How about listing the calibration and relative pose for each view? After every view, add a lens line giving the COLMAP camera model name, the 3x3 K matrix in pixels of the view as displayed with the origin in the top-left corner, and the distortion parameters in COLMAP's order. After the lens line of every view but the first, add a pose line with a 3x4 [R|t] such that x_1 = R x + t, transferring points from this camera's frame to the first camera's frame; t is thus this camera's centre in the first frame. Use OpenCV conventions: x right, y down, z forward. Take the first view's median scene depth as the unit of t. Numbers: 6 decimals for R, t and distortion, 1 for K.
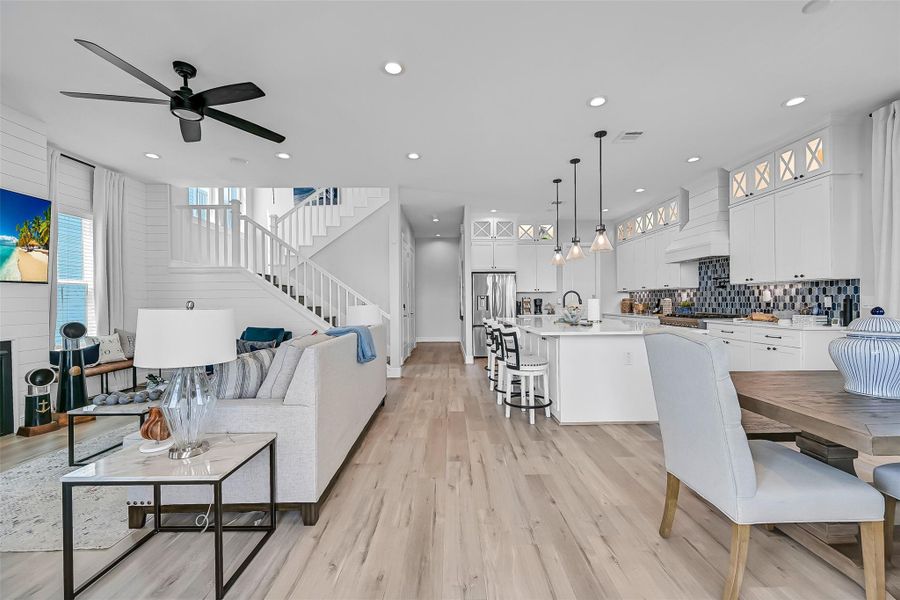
lens RADIAL K [[354.0, 0, 454.7], [0, 354.0, 301.2], [0, 0, 1]] dist [0.001087, 0.000162]
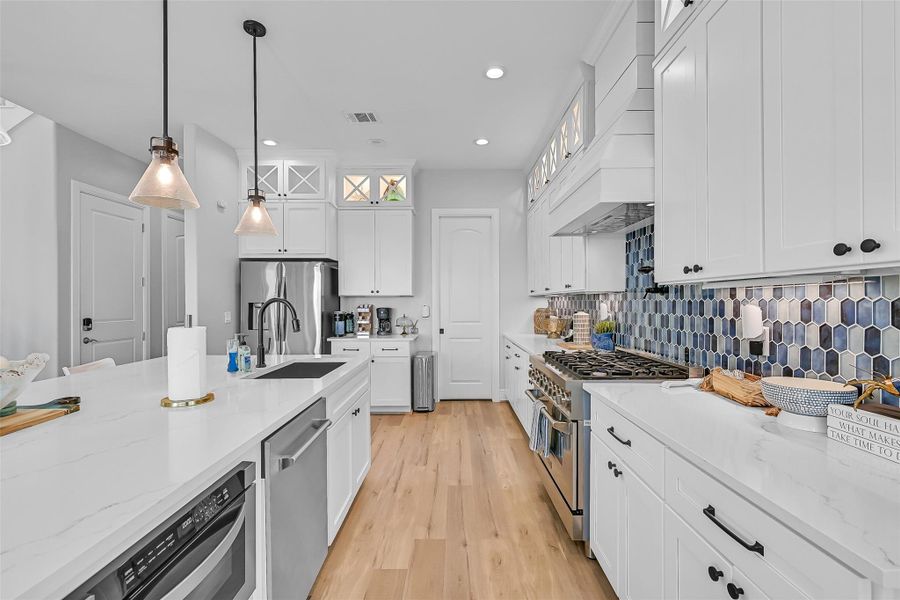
lens RADIAL K [[401.3, 0, 450.0], [0, 401.3, 300.0], [0, 0, 1]] dist [-0.002476, -0.000292]
pose [[0.999771, 0.006205, -0.020462, 0.601806], [-0.006281, 0.999974, -0.003642, -0.029752], [0.020439, 0.003770, 0.999784, 0.619172]]
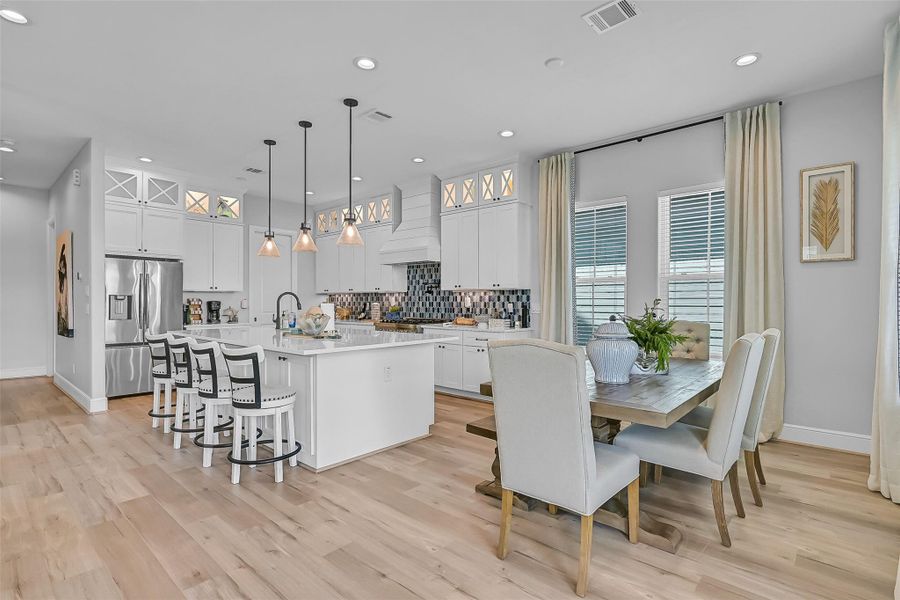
lens RADIAL K [[440.5, 0, 453.6], [0, 440.5, 301.7], [0, 0, 1]] dist [0.001856, 0.000502]
pose [[0.677465, 0.010036, 0.735486, -0.140851], [-0.007864, 0.999949, -0.006401, -0.006062], [-0.735513, -0.001448, 0.677509, 0.110965]]
